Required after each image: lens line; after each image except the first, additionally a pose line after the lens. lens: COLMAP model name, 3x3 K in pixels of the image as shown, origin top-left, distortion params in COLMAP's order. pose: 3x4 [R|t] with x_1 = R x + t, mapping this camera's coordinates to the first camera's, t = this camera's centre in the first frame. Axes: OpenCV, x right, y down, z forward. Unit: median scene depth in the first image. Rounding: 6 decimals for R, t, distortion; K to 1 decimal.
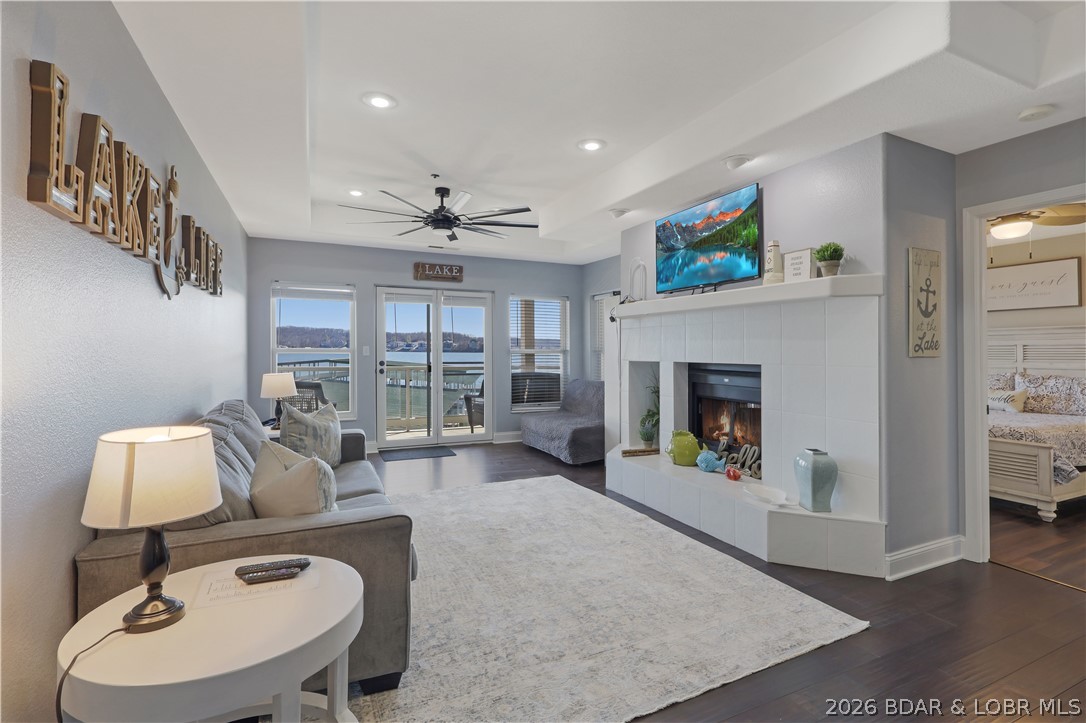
lens RADIAL K [[508.9, 0, 544.2], [0, 508.9, 345.1], [0, 0, 1]] dist [-0.003931, 0.003914]
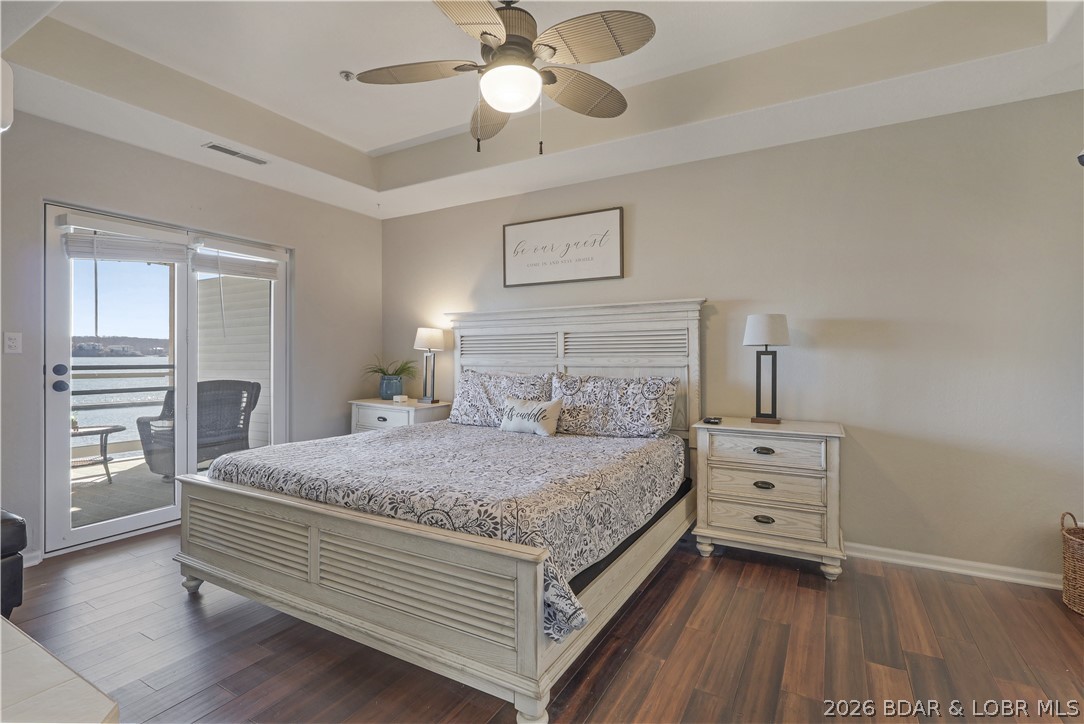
lens RADIAL K [[507.9, 0, 535.1], [0, 507.9, 355.3], [0, 0, 1]] dist [-0.003931, 0.003914]
pose [[0.827128, -0.007212, 0.561968, 0.557366], [-0.000251, 0.999913, 0.013203, 0.023216], [-0.562014, -0.011061, 0.827054, 0.484146]]
